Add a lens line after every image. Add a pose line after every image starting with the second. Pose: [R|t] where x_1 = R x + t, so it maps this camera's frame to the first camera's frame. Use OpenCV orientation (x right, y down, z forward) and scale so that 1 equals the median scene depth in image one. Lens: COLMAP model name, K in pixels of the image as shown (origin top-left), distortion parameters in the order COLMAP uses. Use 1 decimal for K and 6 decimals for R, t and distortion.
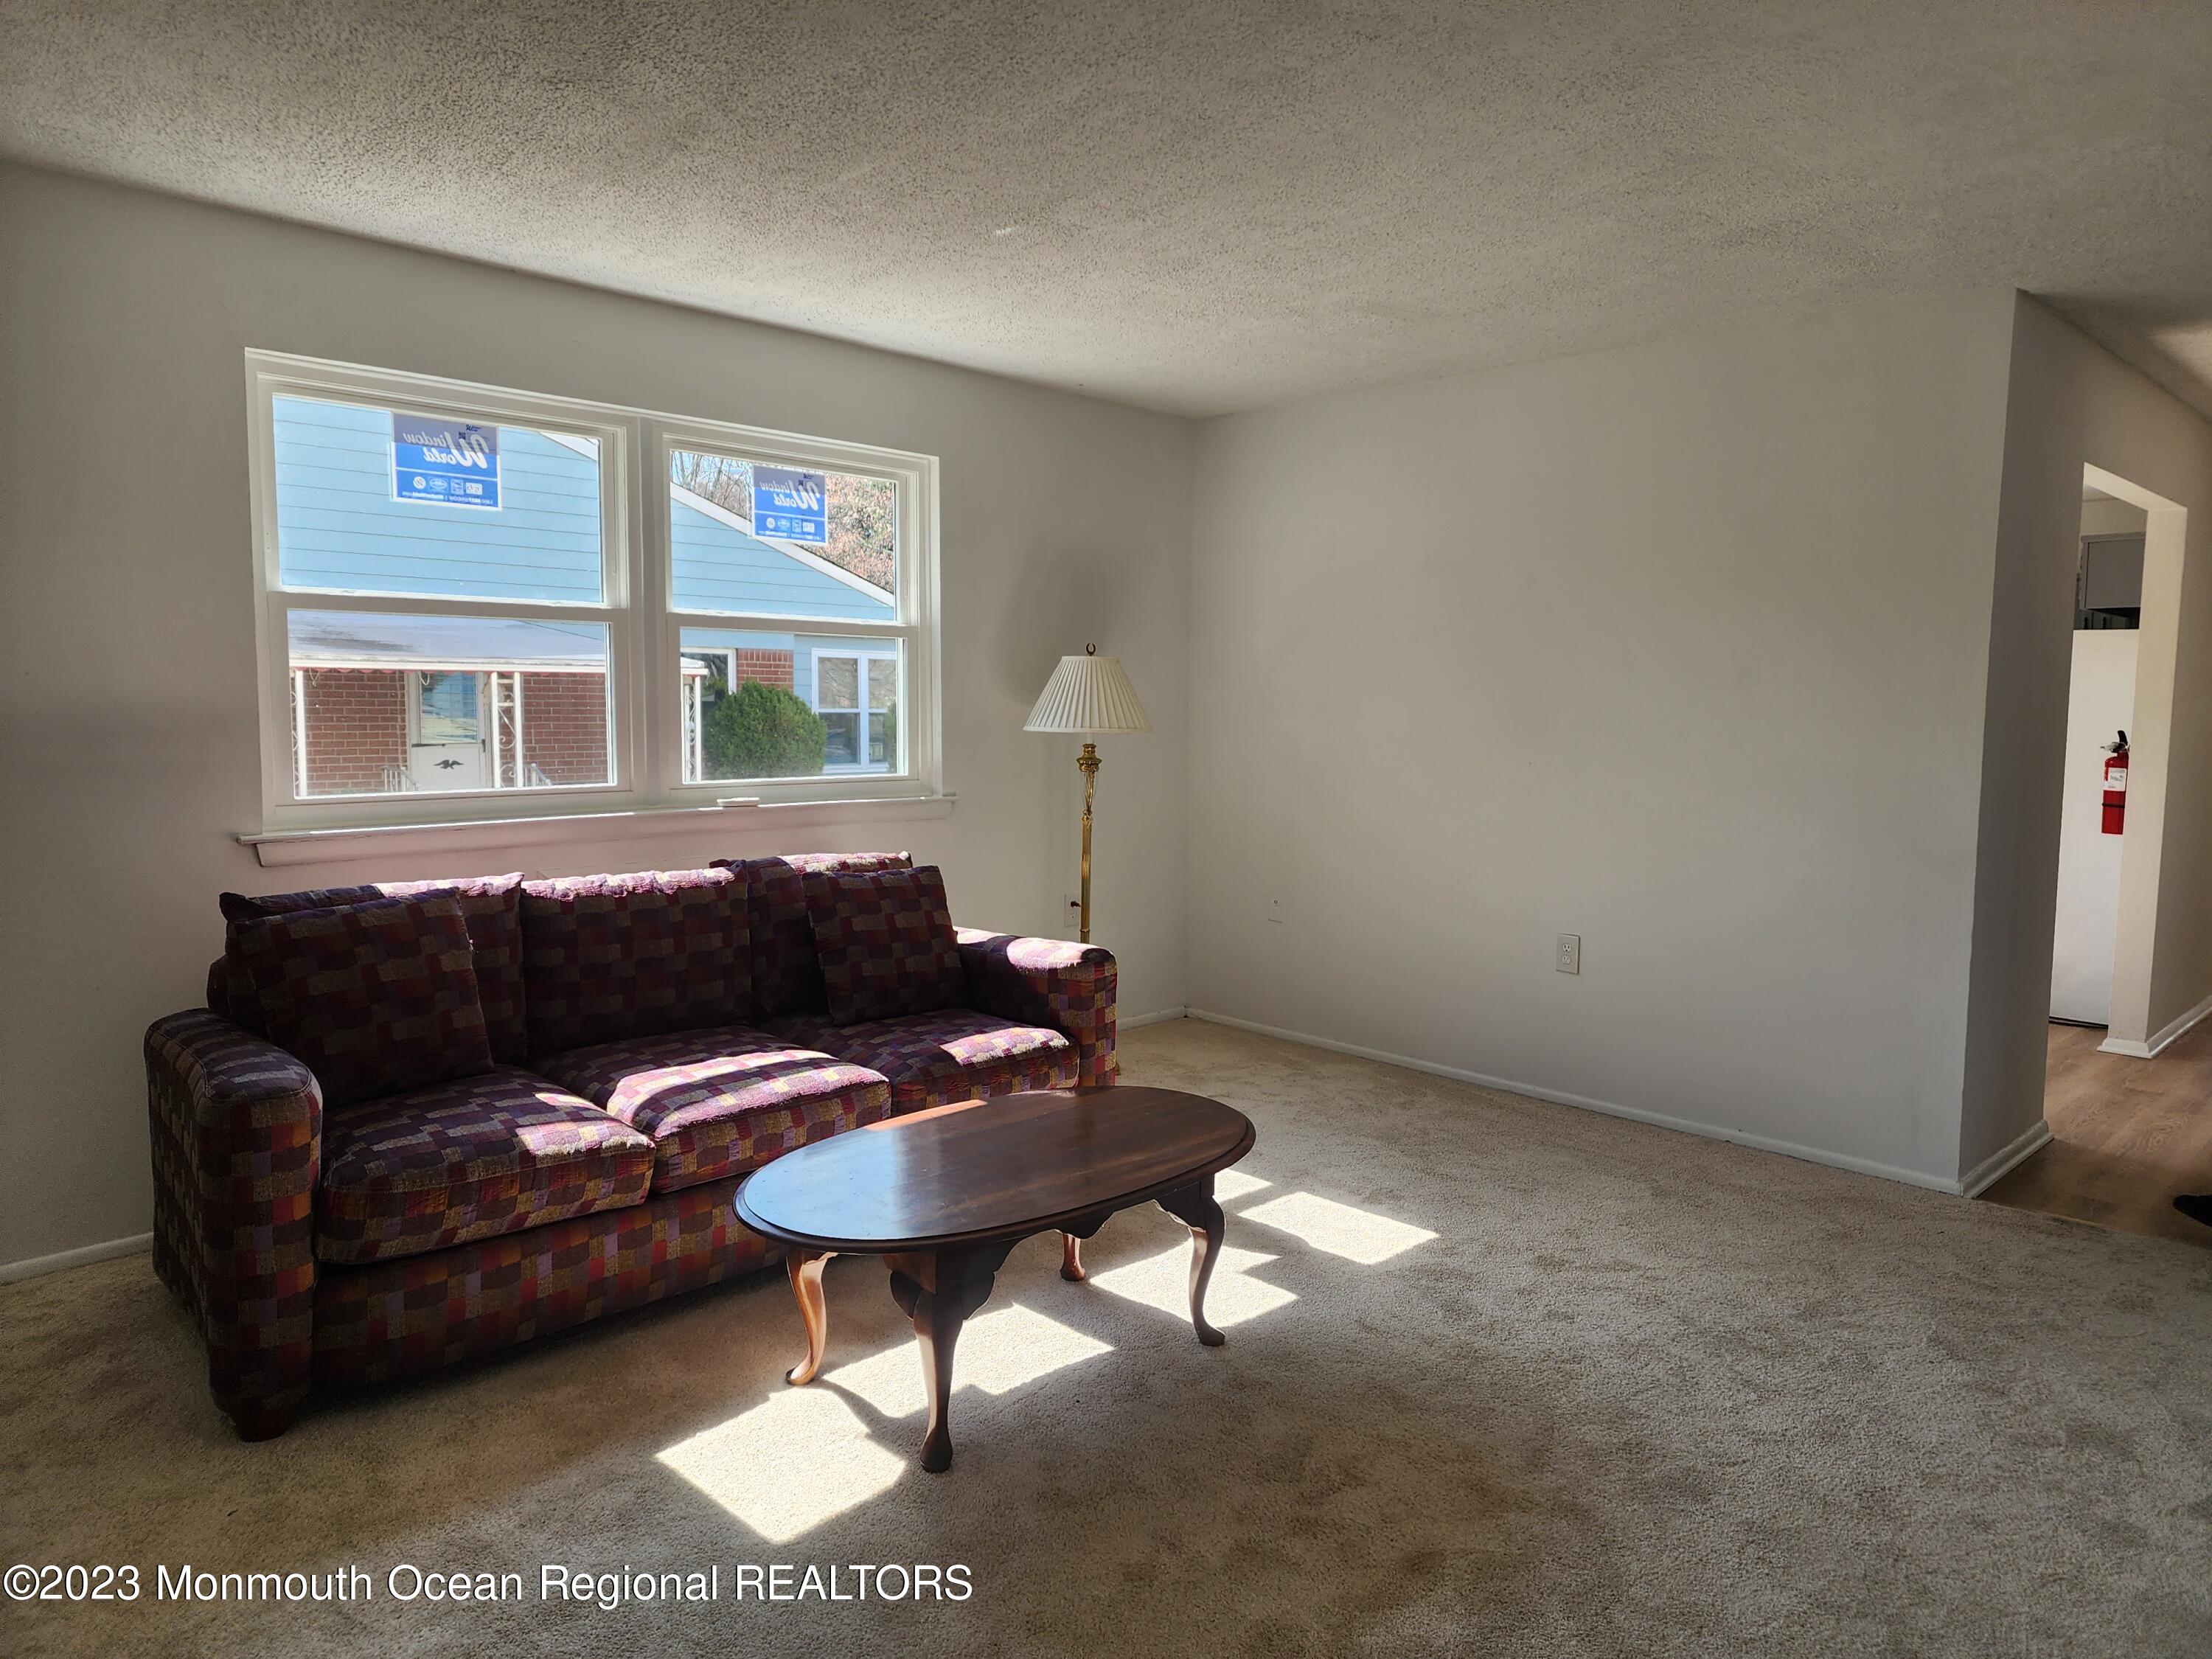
lens RADIAL K [[1494.0, 0, 1097.3], [0, 1494.0, 829.3], [0, 0, 1]] dist [0.082831, -0.074344]
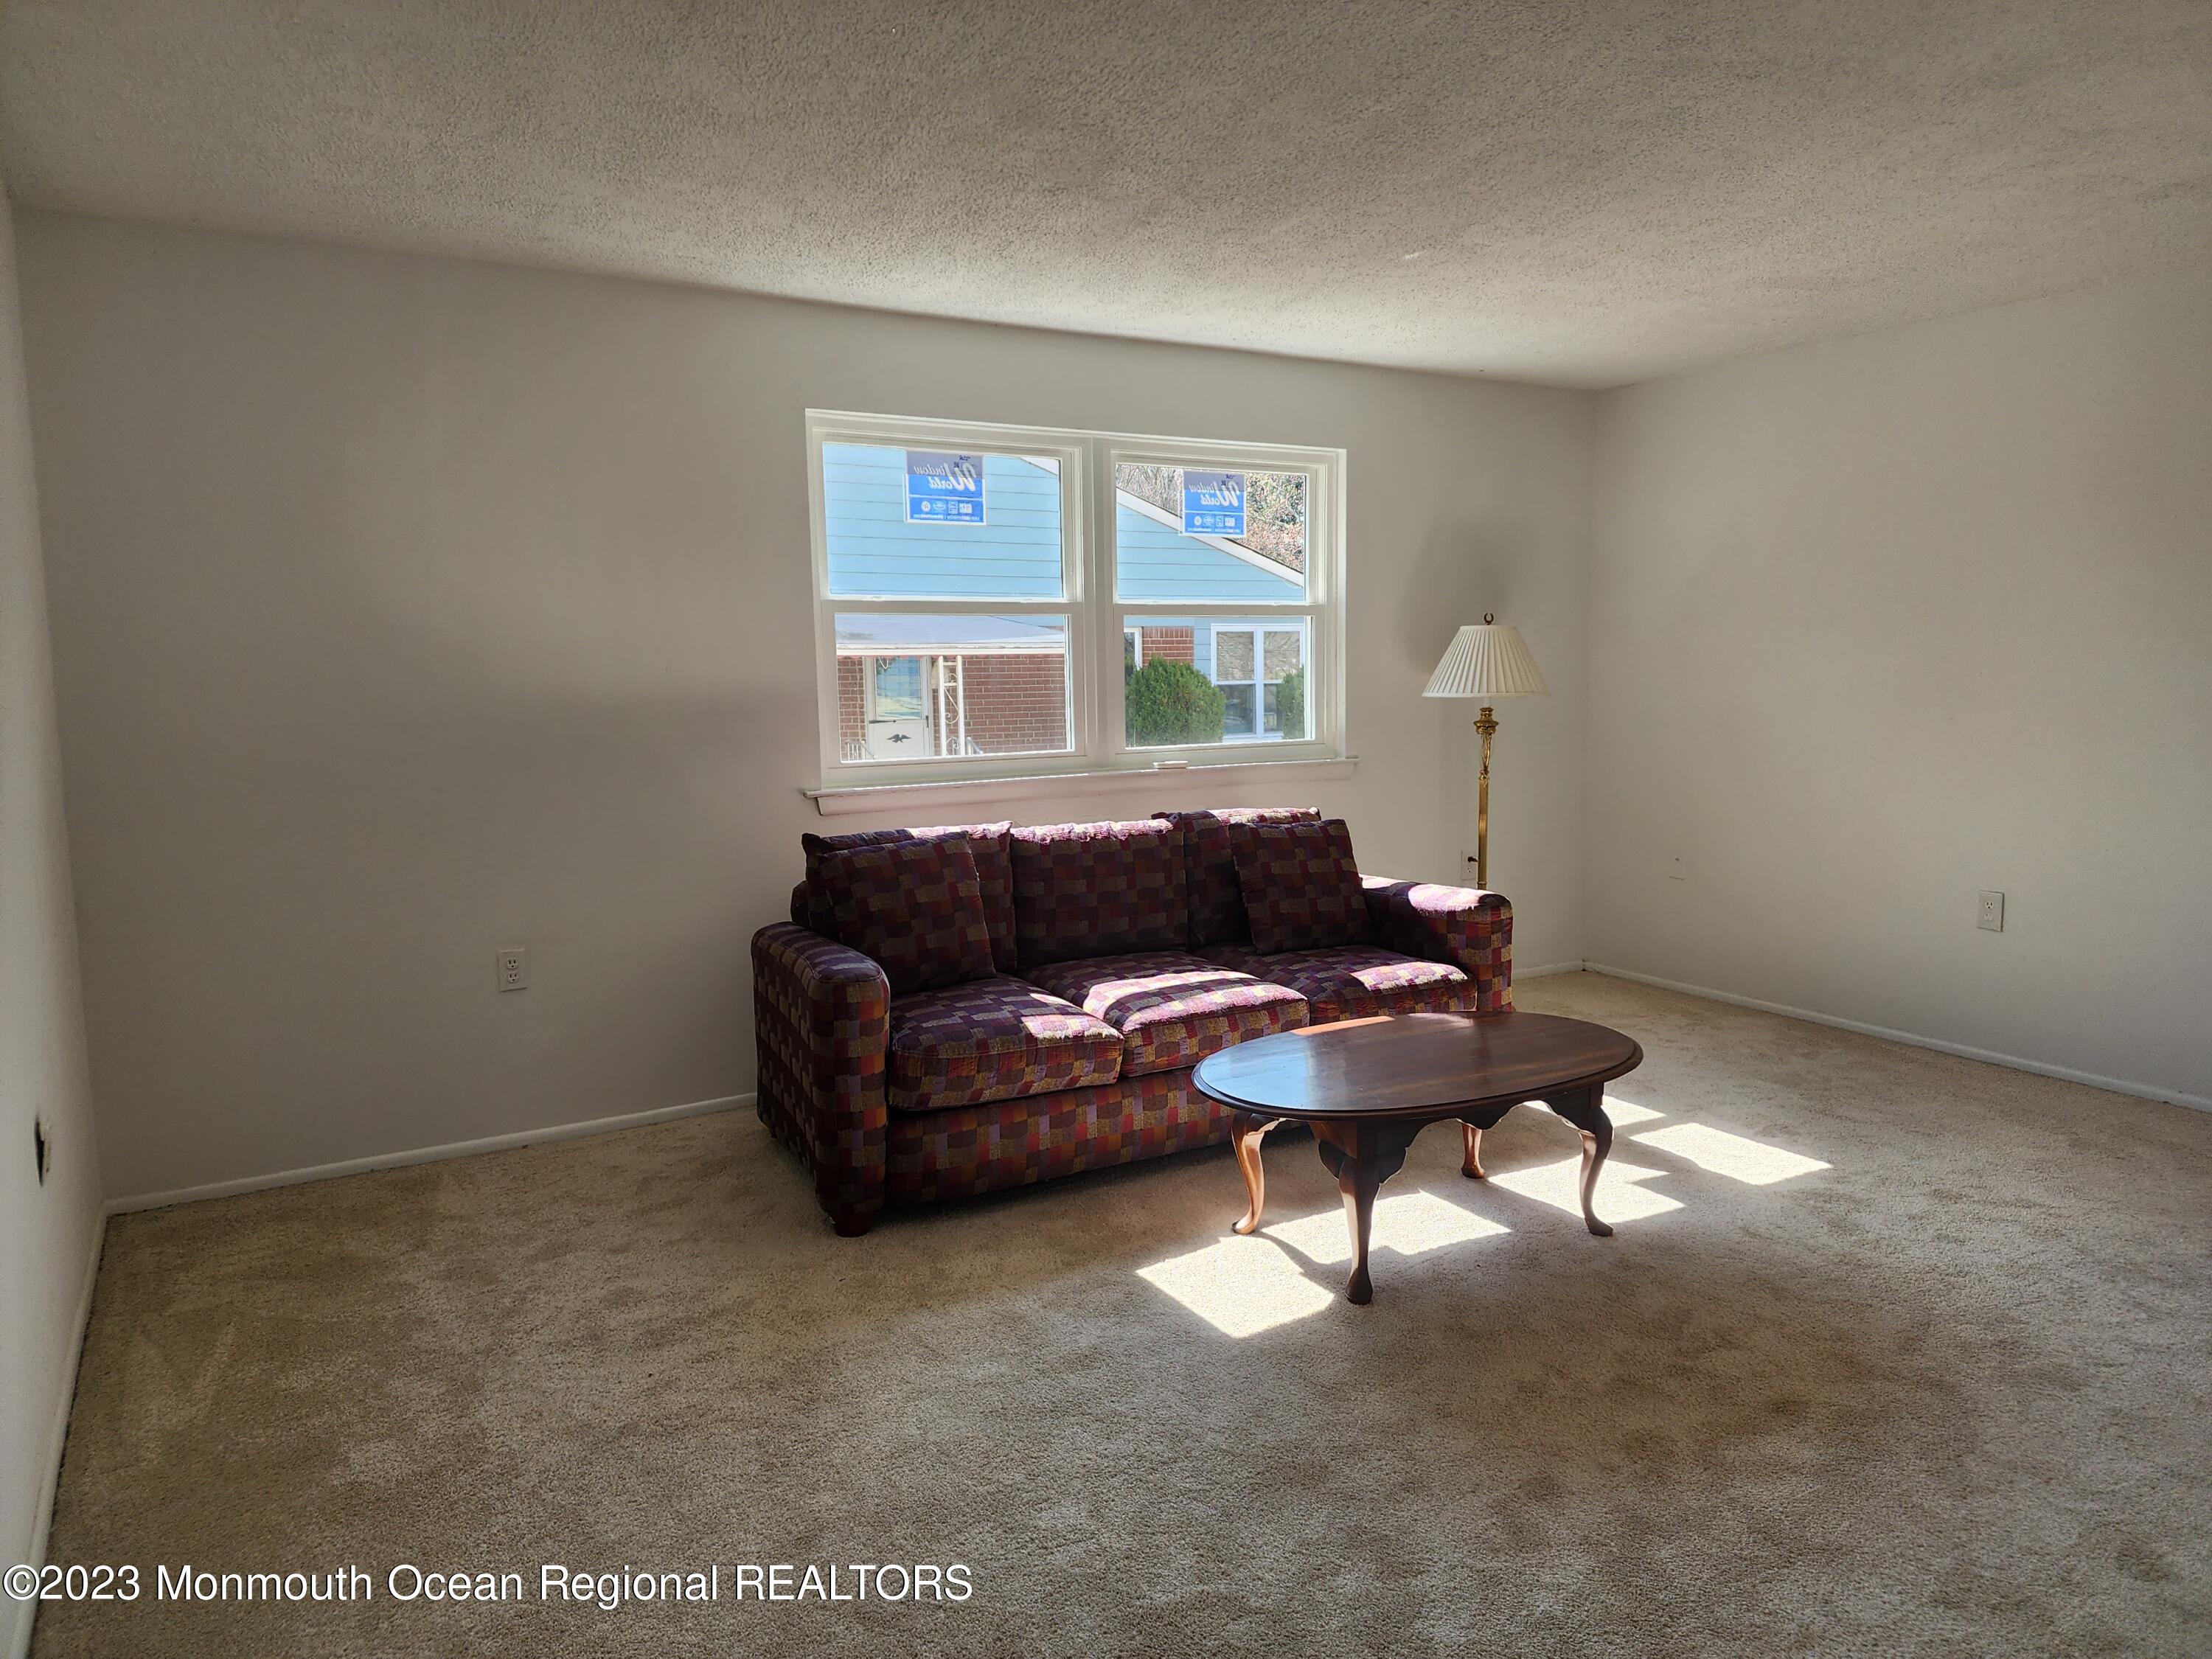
lens RADIAL K [[1494.0, 0, 1099.1], [0, 1494.0, 818.0], [0, 0, 1]] dist [0.082831, -0.074344]
pose [[0.967098, 0.001834, -0.254396, 0.000317], [0.001444, 0.999918, 0.012698, 0.011026], [0.254398, -0.012648, 0.967017, -0.164672]]
